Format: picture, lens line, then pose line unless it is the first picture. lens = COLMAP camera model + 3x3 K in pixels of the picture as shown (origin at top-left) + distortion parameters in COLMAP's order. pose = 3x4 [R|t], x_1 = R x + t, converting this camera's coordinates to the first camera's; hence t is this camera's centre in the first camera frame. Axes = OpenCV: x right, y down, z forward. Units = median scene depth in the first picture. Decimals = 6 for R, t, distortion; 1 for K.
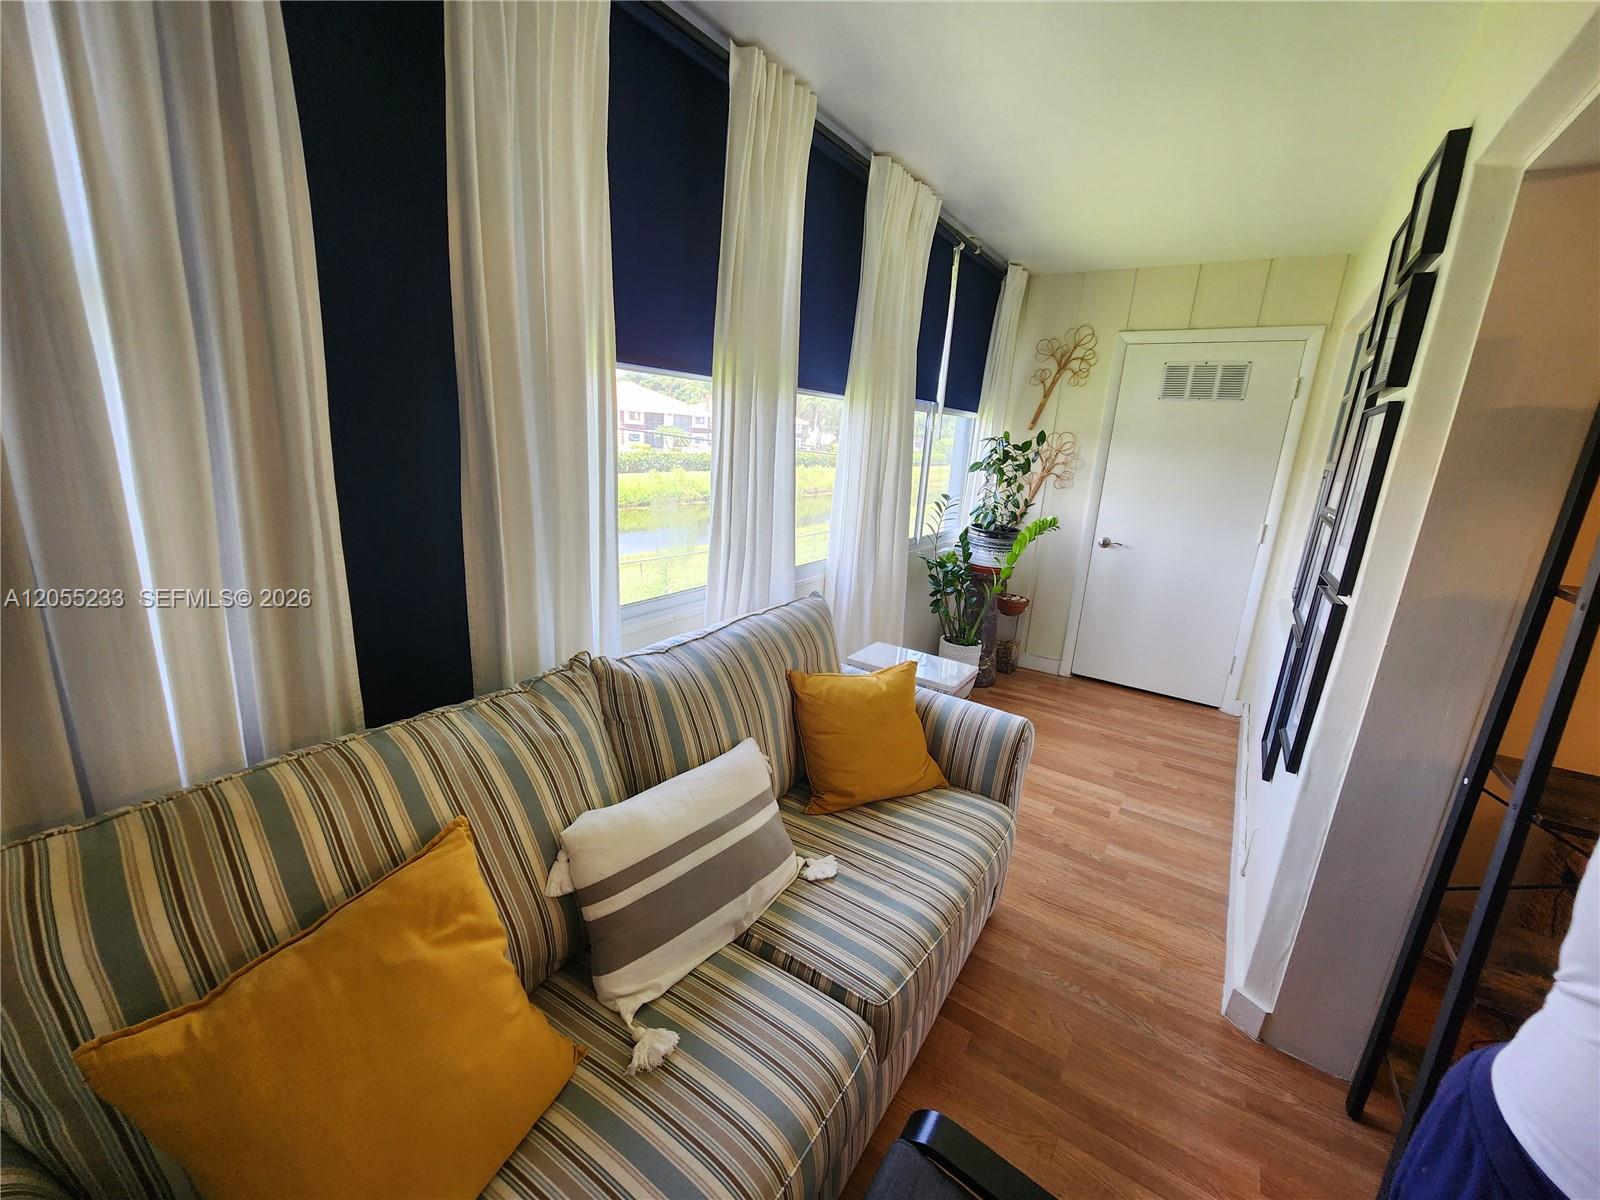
lens RADIAL K [[654.4, 0, 799.2], [0, 654.4, 601.1], [0, 0, 1]] dist [0.000707, -0.001448]
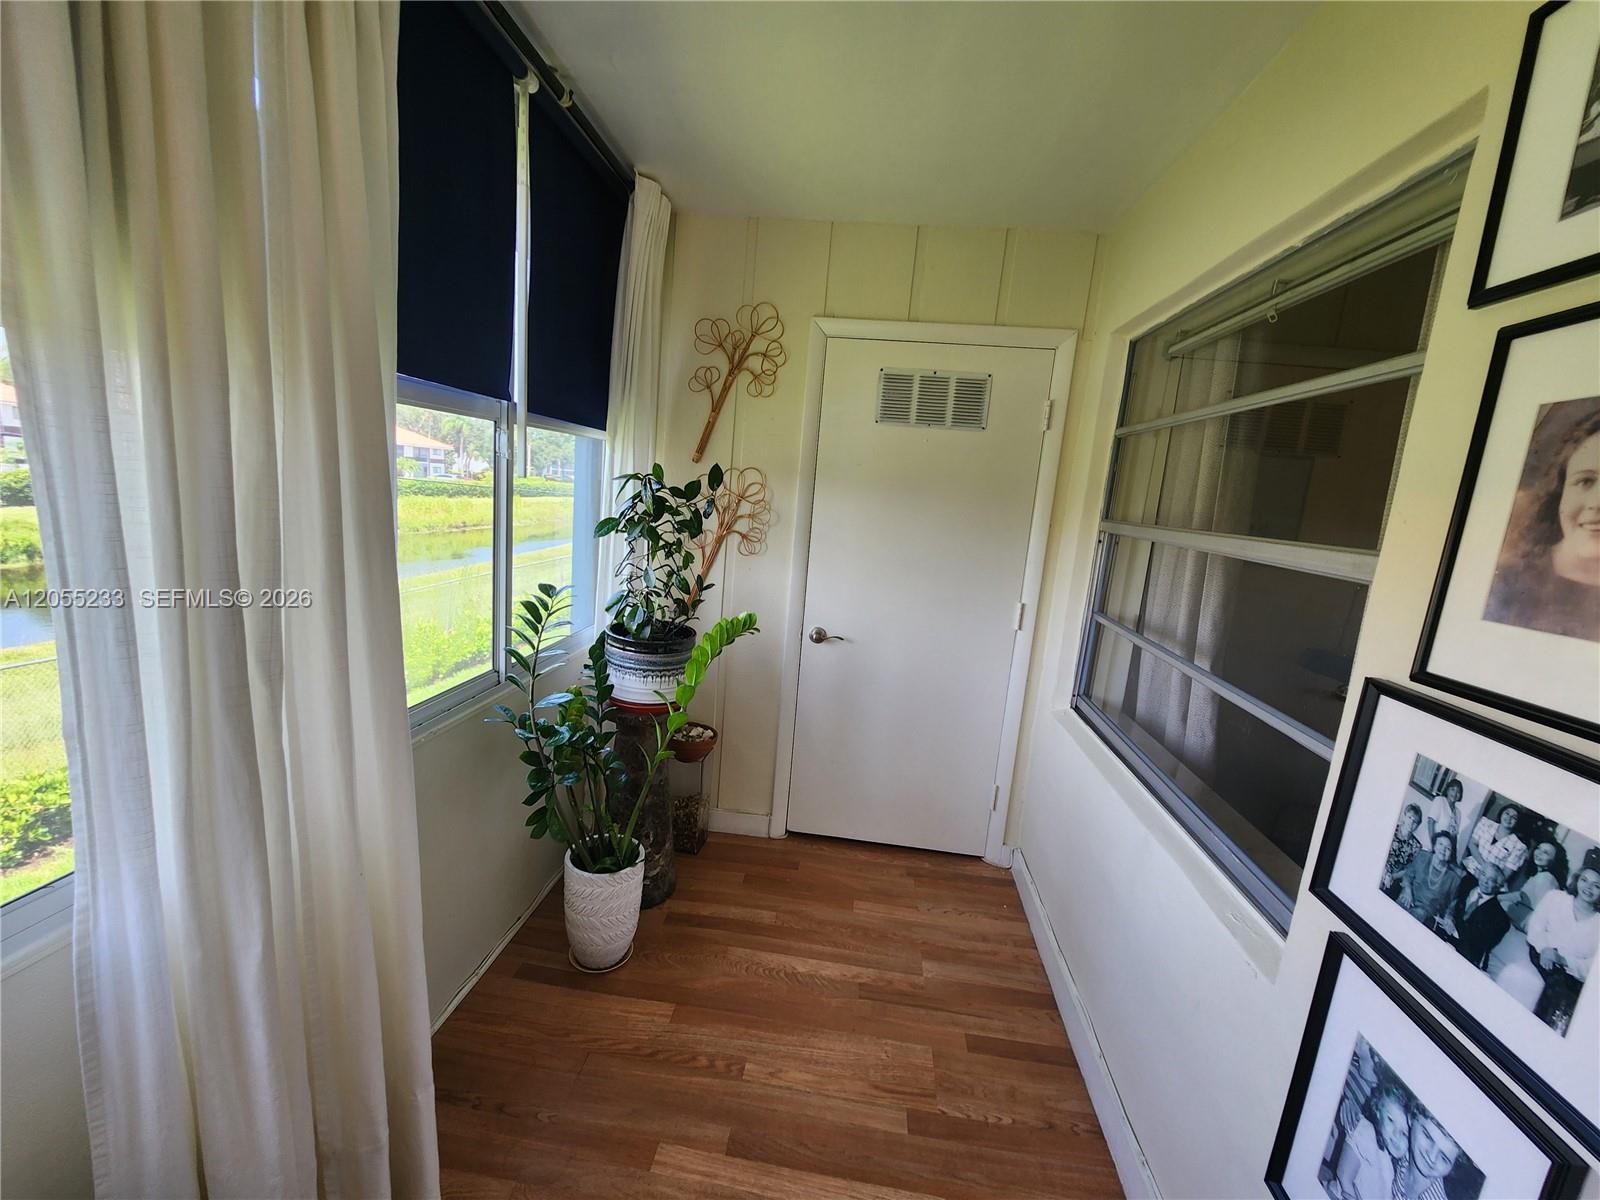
lens RADIAL K [[654.4, 0, 792.5], [0, 654.4, 601.7], [0, 0, 1]] dist [0.000707, -0.001448]
pose [[0.887003, -0.068260, 0.456691, 0.150852], [0.088299, 0.995836, -0.022653, -0.114920], [-0.453243, 0.060419, 0.889337, 0.440296]]
